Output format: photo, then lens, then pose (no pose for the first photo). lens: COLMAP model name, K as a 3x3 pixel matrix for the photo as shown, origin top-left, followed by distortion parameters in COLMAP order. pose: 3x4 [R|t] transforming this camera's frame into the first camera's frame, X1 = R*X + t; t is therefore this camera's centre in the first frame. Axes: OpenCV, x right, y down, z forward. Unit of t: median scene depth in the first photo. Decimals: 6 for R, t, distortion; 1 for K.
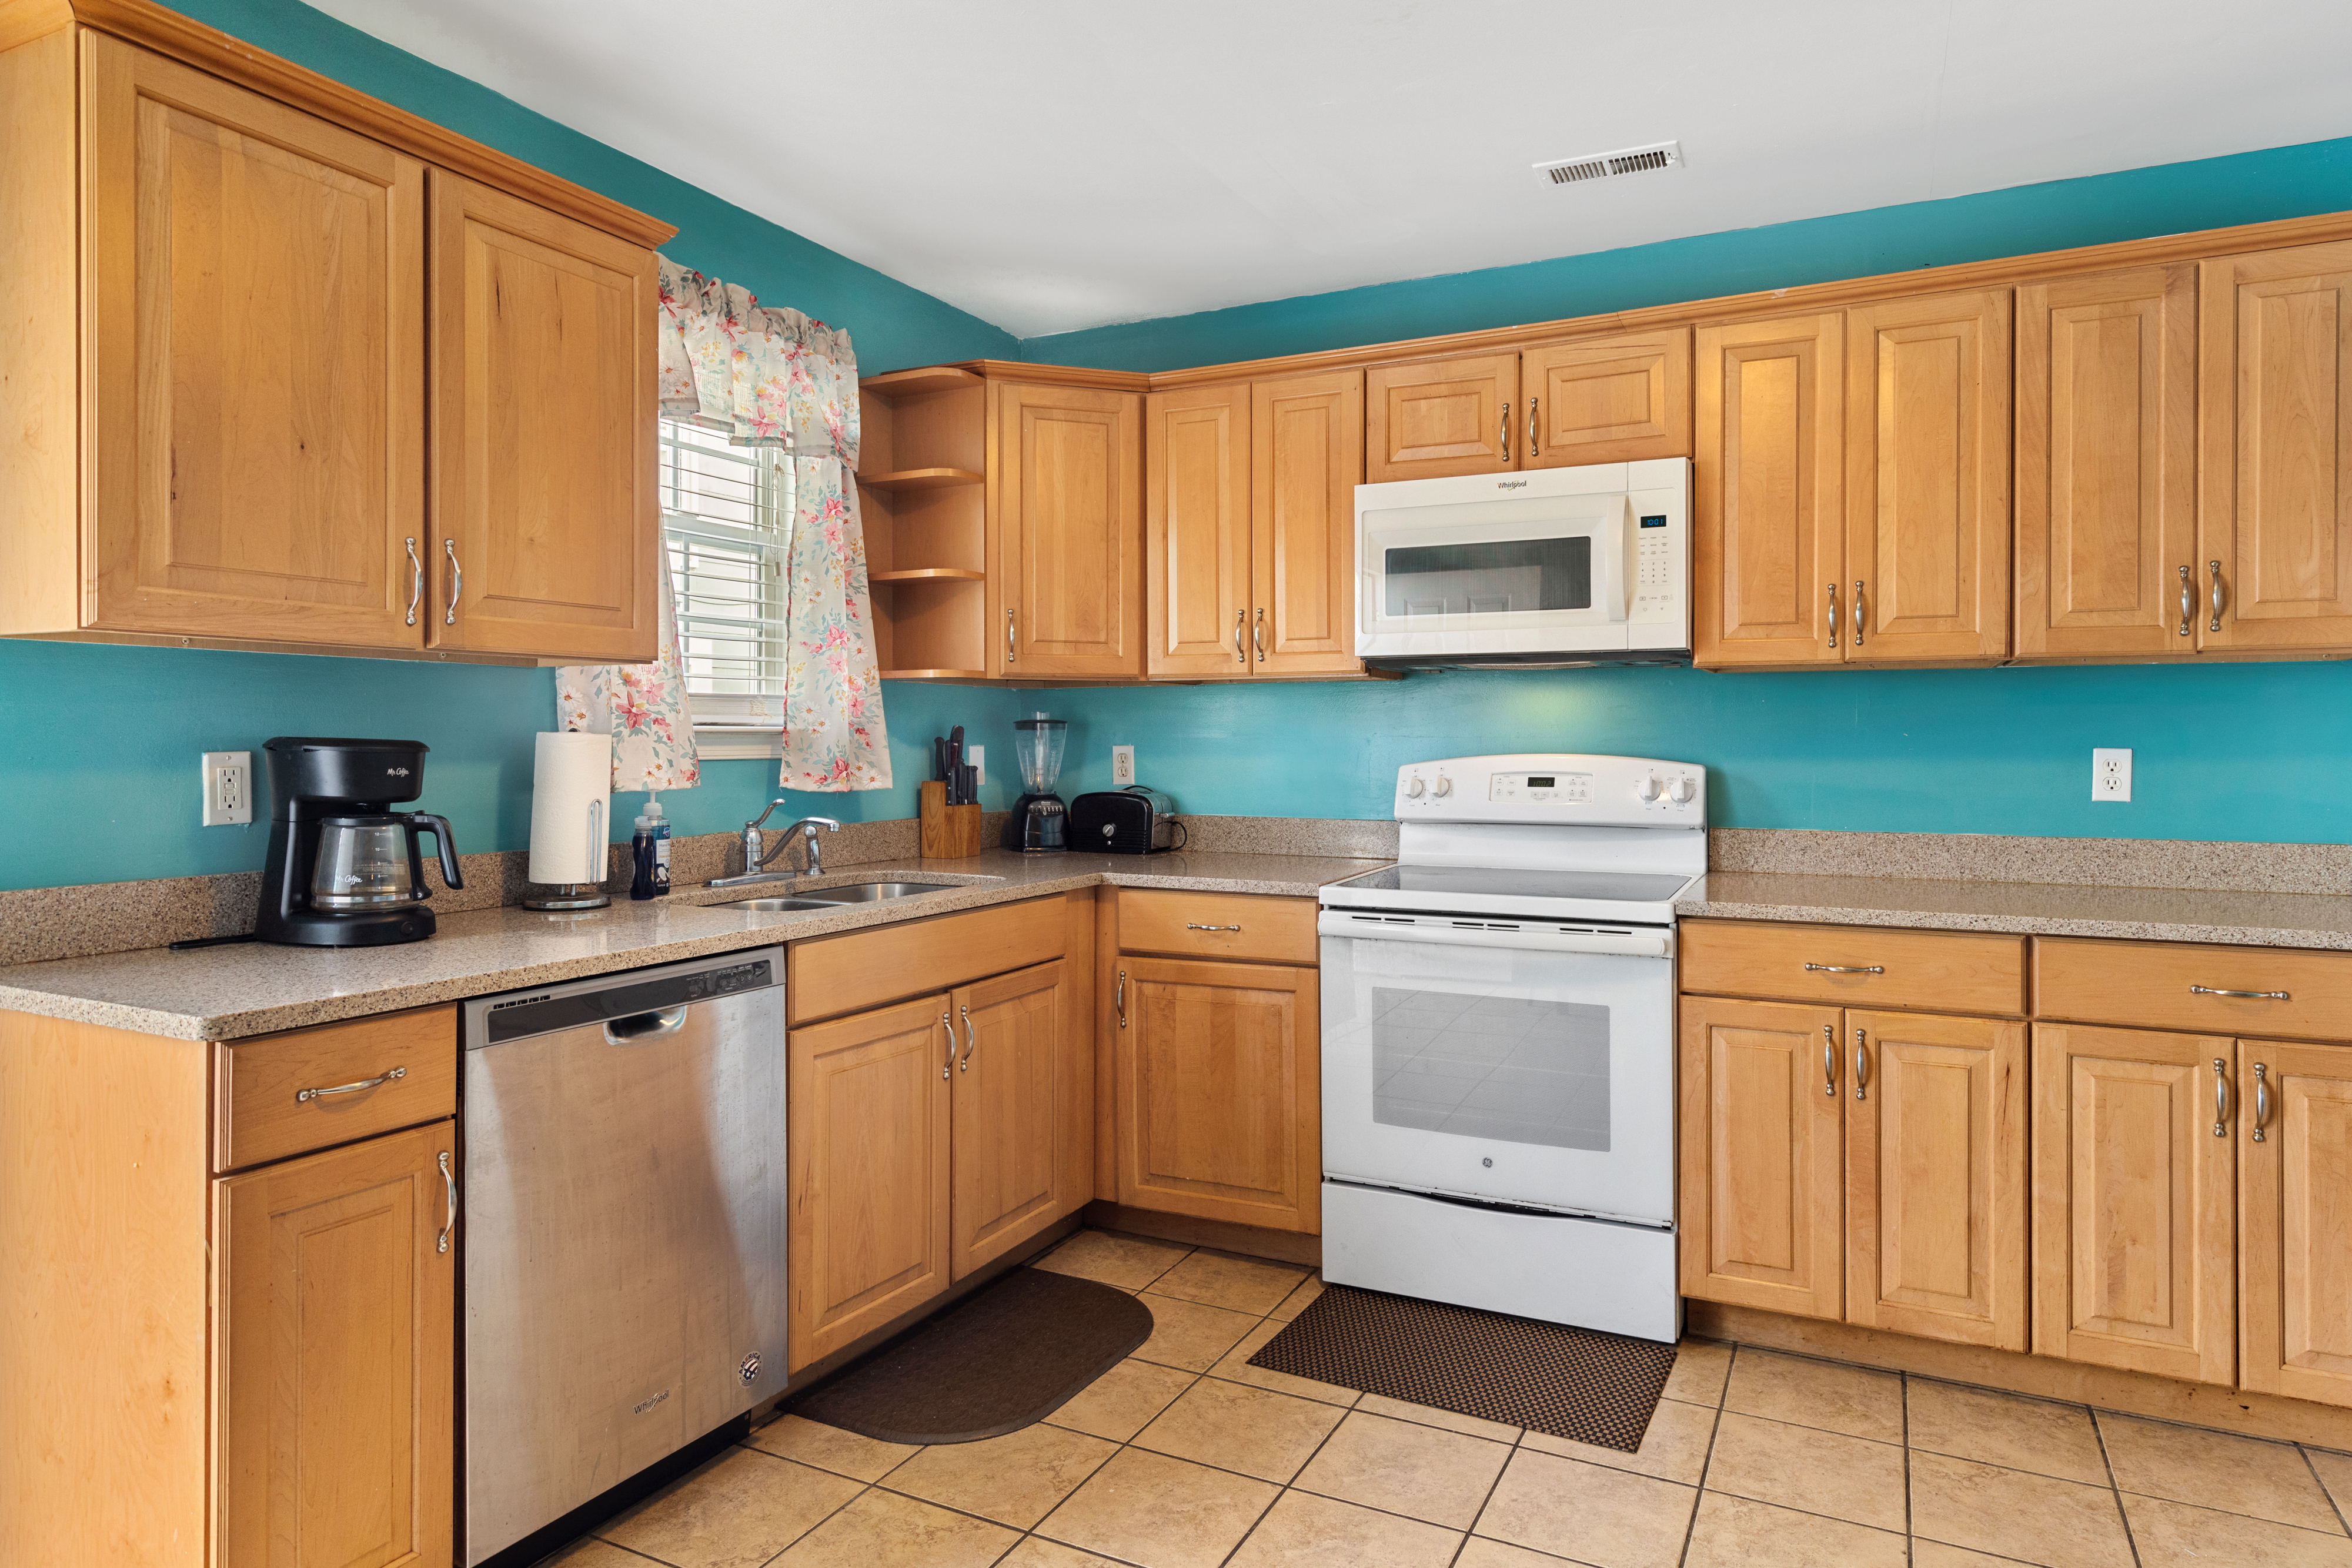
lens RADIAL K [[1382.5, 0, 1206.6], [0, 1382.5, 733.7], [0, 0, 1]] dist [0.004468, 0.000093]
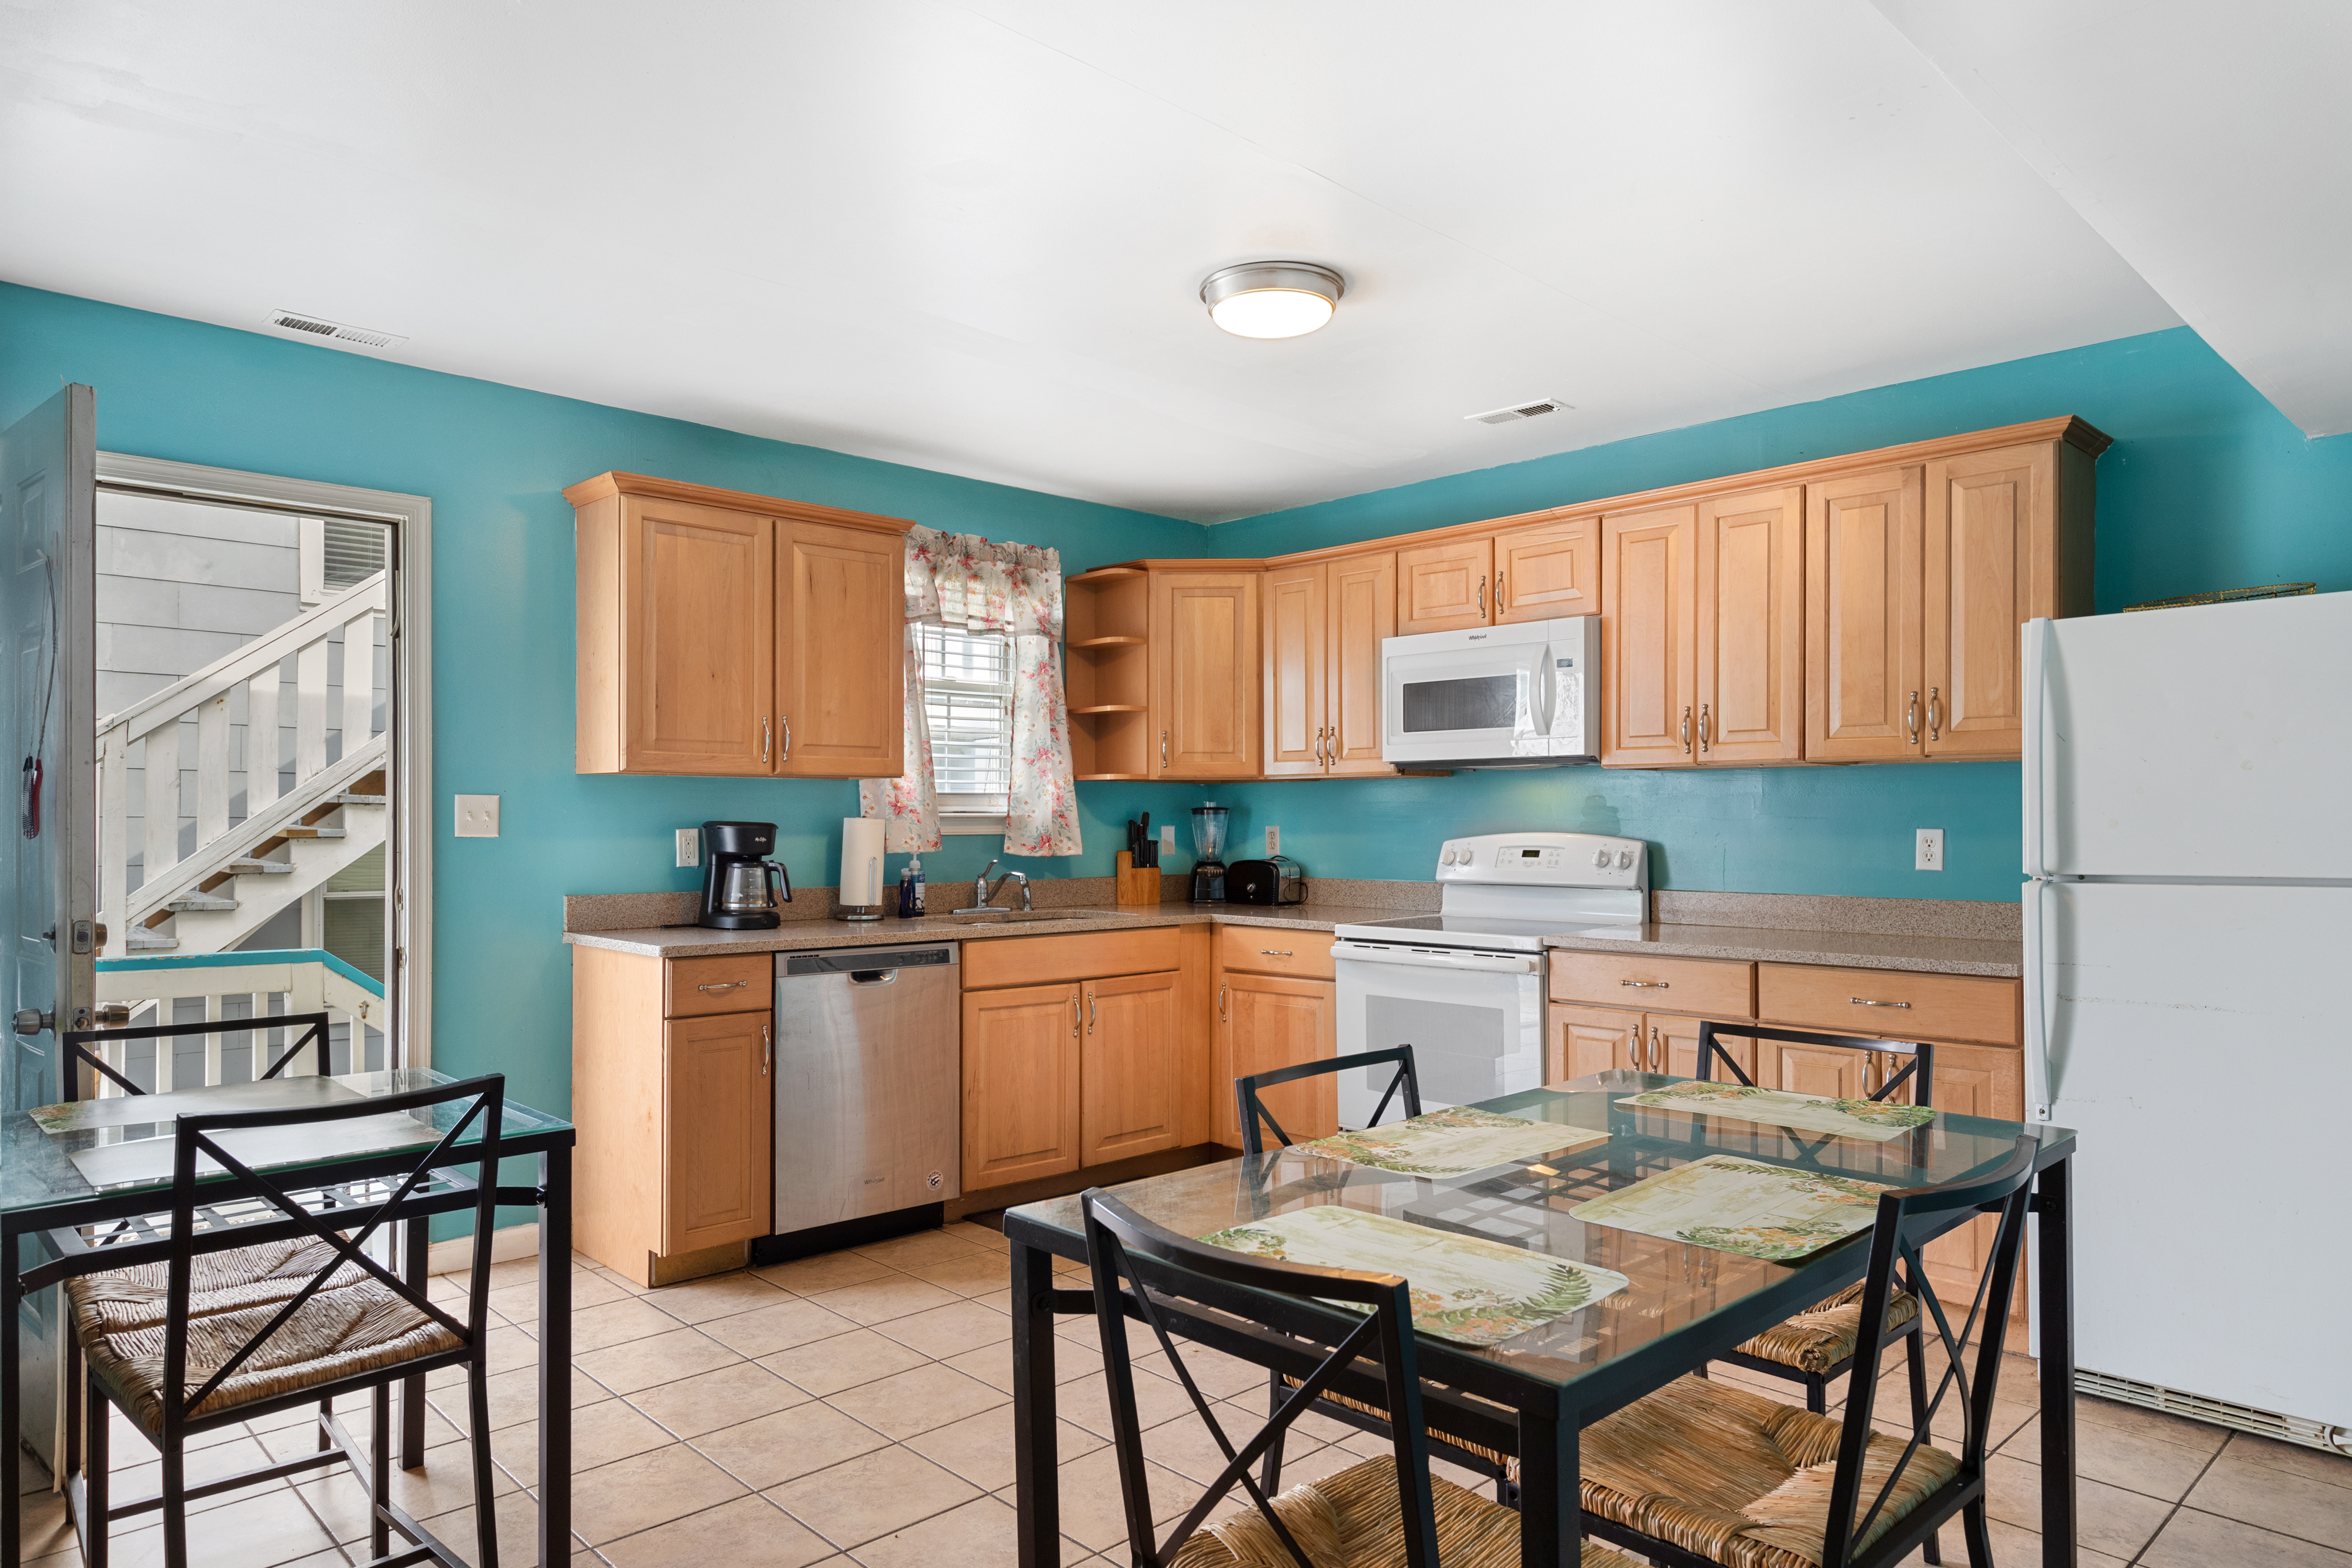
lens RADIAL K [[1452.4, 0, 1179.9], [0, 1452.4, 799.8], [0, 0, 1]] dist [-0.001903, -0.000840]
pose [[0.940146, -0.005375, -0.340730, 0.476186], [0.001944, 0.999944, -0.010411, -0.003562], [0.340767, 0.009126, 0.940103, -0.507101]]
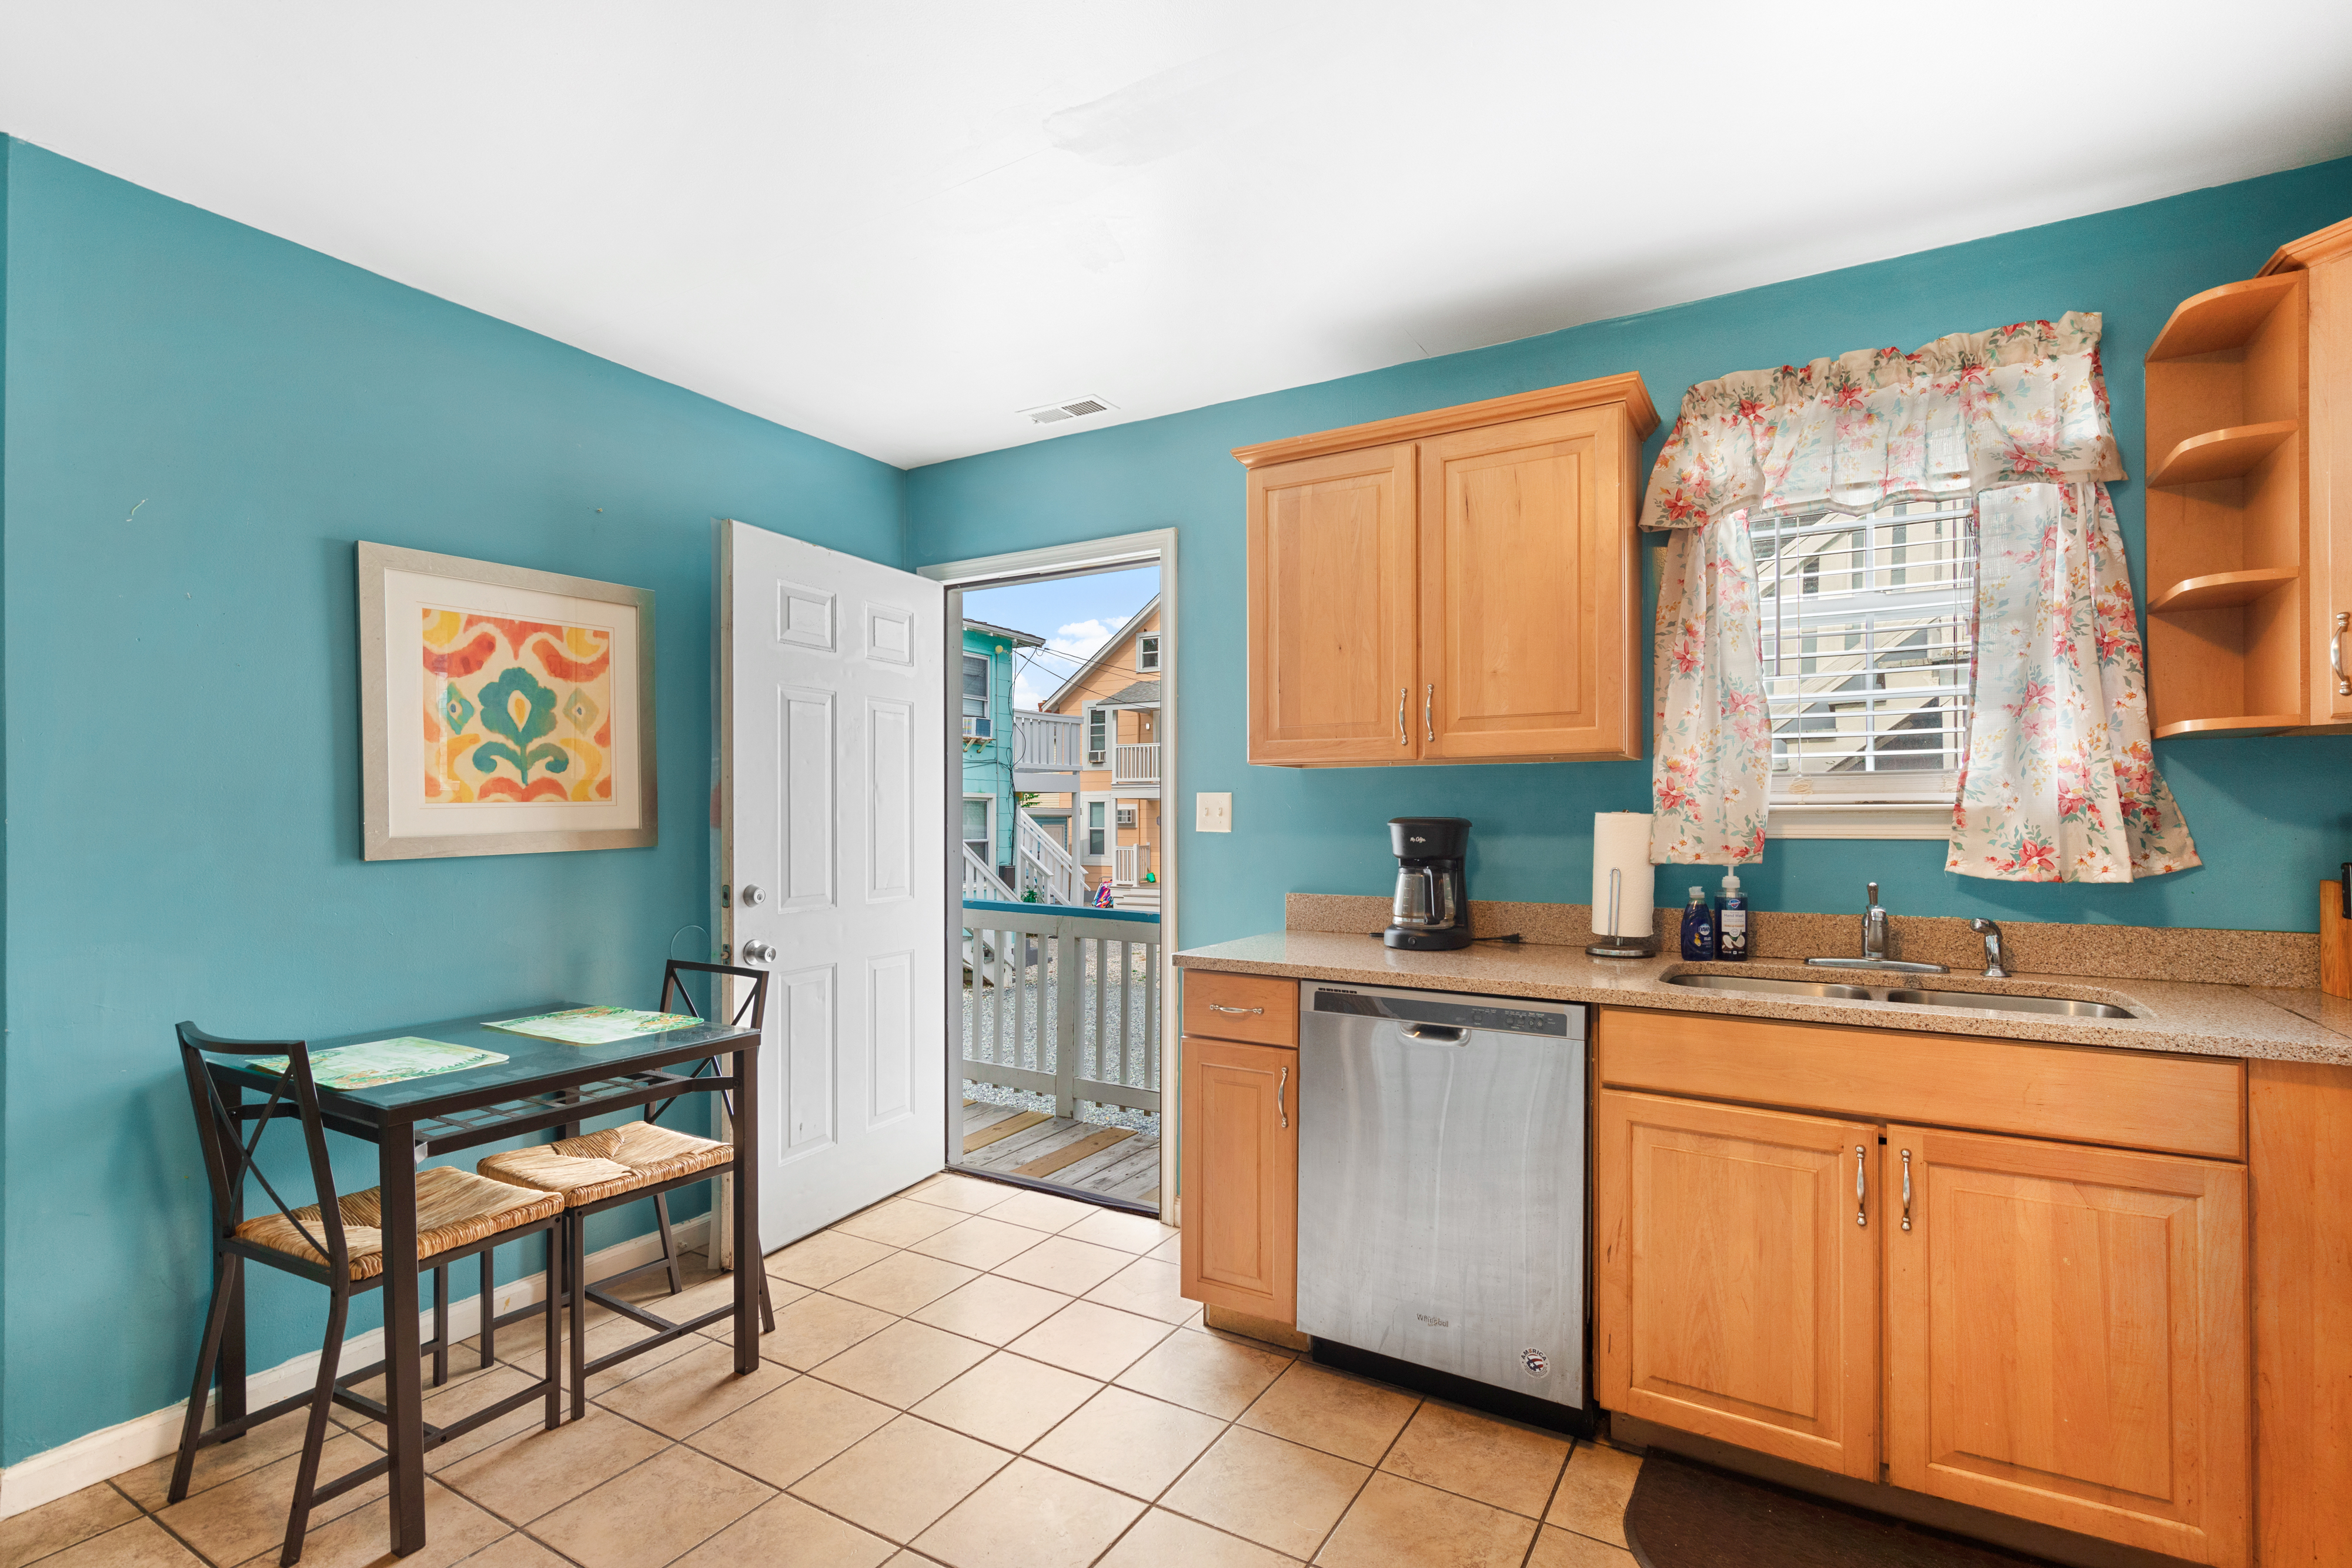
lens RADIAL K [[1104.0, 0, 1176.5], [0, 1104.0, 800.7], [0, 0, 1]] dist [0.003108, -0.000452]
pose [[-0.080677, -0.013674, -0.996646, 0.499551], [0.005257, 0.999886, -0.014144, 0.000290], [0.996726, -0.006381, -0.080596, 0.623846]]
